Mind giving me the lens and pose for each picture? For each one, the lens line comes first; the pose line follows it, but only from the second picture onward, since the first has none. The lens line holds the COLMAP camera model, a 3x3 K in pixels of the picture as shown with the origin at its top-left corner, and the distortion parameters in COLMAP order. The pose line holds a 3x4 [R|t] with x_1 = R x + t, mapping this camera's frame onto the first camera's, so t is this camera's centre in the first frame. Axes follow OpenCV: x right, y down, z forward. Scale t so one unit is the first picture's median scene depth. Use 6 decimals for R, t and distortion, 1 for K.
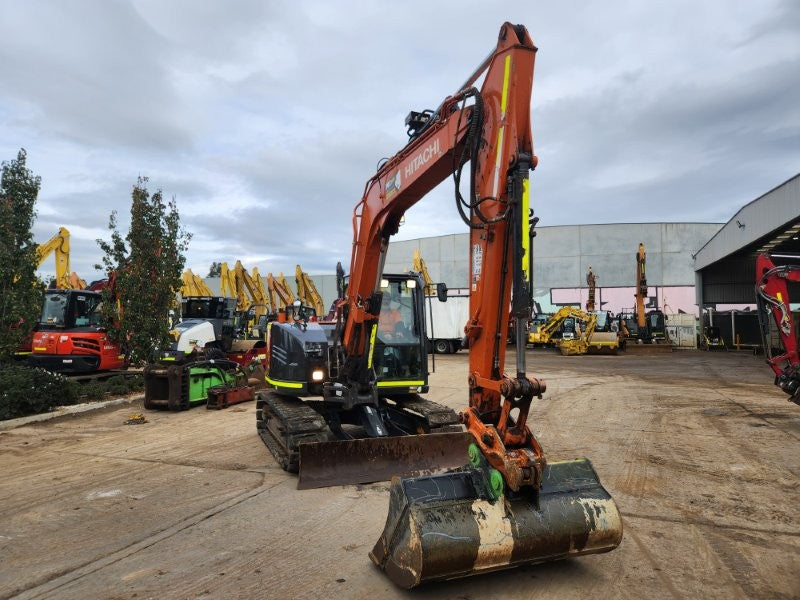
lens RADIAL K [[536.7, 0, 386.3], [0, 536.7, 298.0], [0, 0, 1]] dist [0.069803, -0.057321]
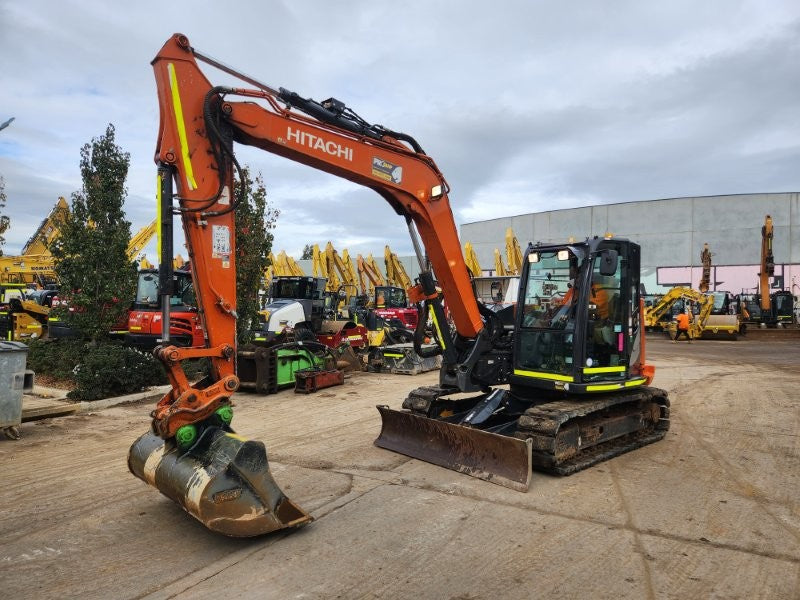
lens RADIAL K [[532.2, 0, 399.7], [0, 532.2, 305.8], [0, 0, 1]] dist [0.085183, -0.070407]
pose [[0.990402, 0.004087, -0.138156, -0.010301], [0.002725, 0.998791, 0.049078, 0.003089], [0.138190, -0.048984, 0.989194, 0.055190]]
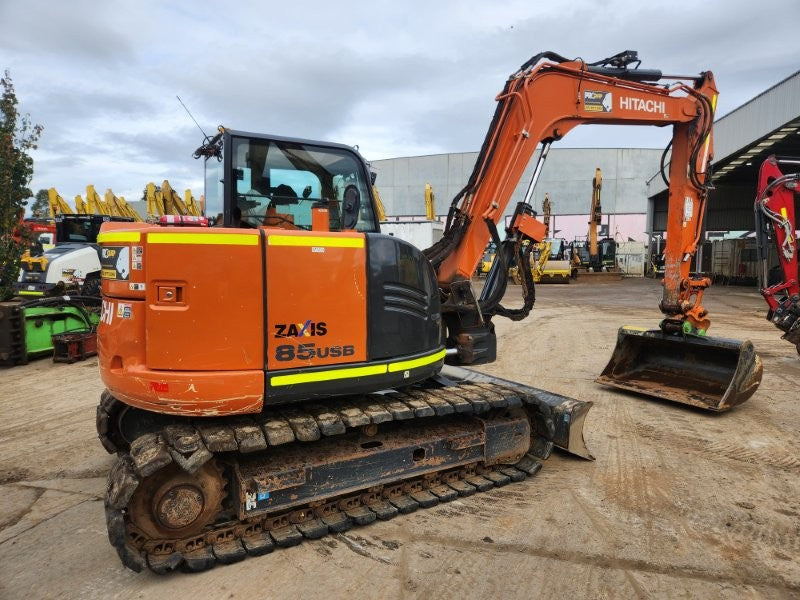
lens RADIAL K [[535.5, 0, 403.9], [0, 535.5, 300.6], [0, 0, 1]] dist [0.081236, -0.073924]
pose [[0.993660, -0.009905, 0.111993, 0.033091], [-0.005286, 0.990894, 0.134538, 0.010281], [-0.112306, -0.134277, 0.984559, 0.123969]]
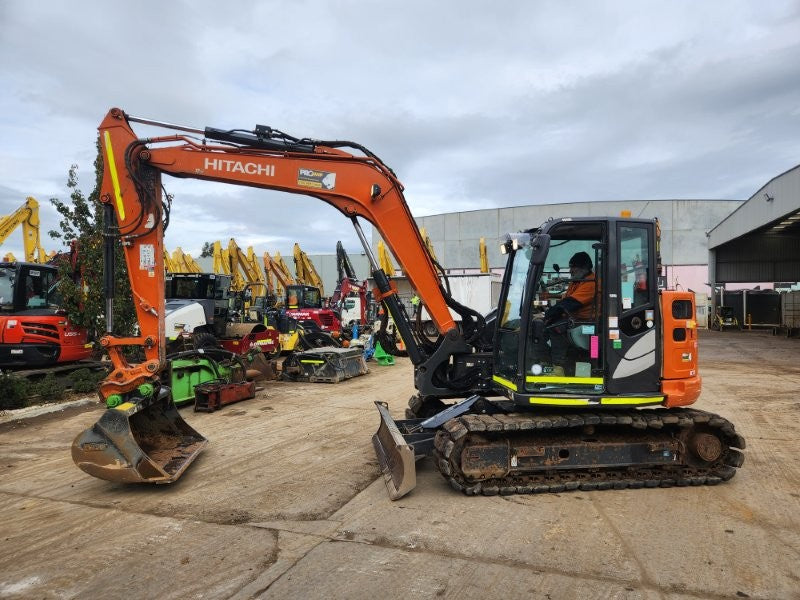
lens RADIAL K [[535.5, 0, 403.9], [0, 535.5, 300.6], [0, 0, 1]] dist [0.081236, -0.073924]
pose [[0.999223, -0.004073, 0.039192, -0.031268], [0.002559, 0.999252, 0.038597, 0.007277], [-0.039319, -0.038467, 0.998486, 0.113270]]
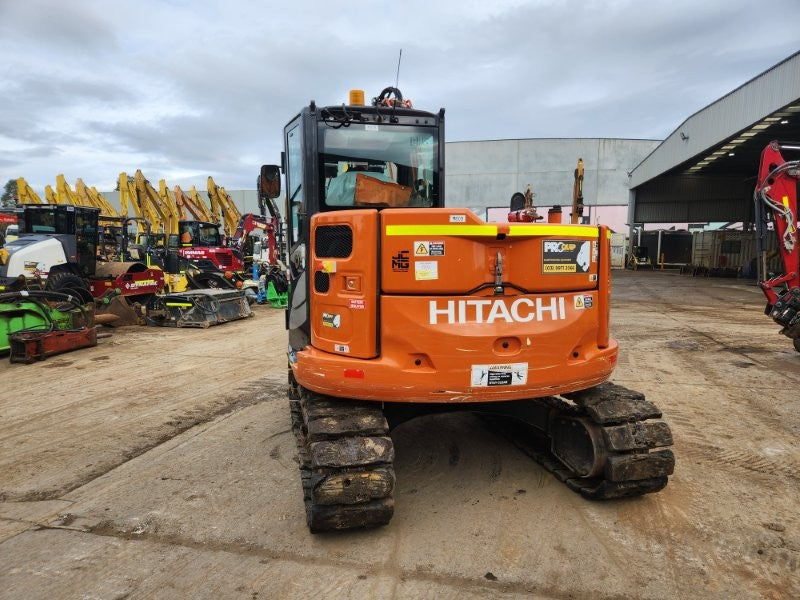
lens RADIAL K [[535.7, 0, 395.8], [0, 535.7, 309.8], [0, 0, 1]] dist [0.076143, -0.066908]
pose [[0.990867, -0.016944, 0.133773, 0.033596], [-0.005464, 0.986213, 0.165391, 0.011657], [-0.134731, -0.164612, 0.977113, 0.147984]]
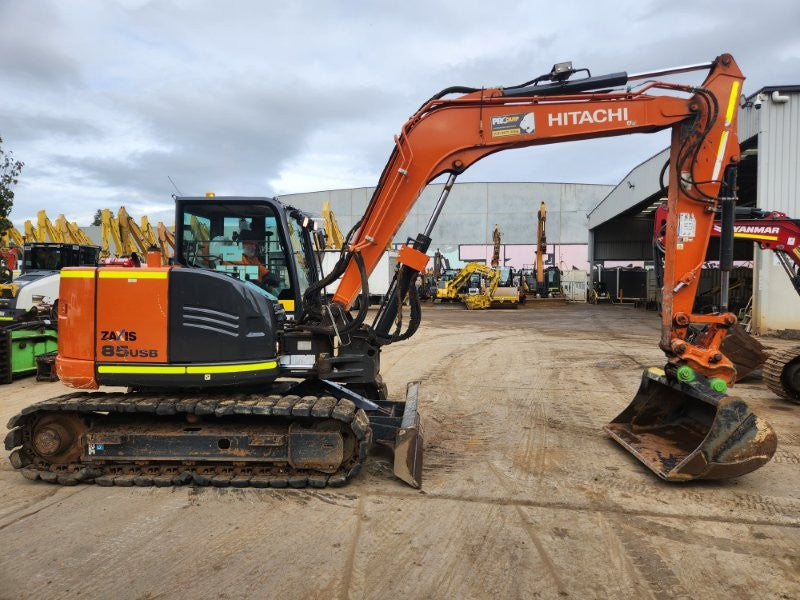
lens RADIAL K [[533.4, 0, 404.0], [0, 533.4, 298.1], [0, 0, 1]] dist [0.080882, -0.071623]
pose [[0.981657, -0.003752, 0.190621, 0.026561], [-0.011914, 0.996645, 0.080974, 0.006026], [-0.190285, -0.081759, 0.978318, 0.065632]]
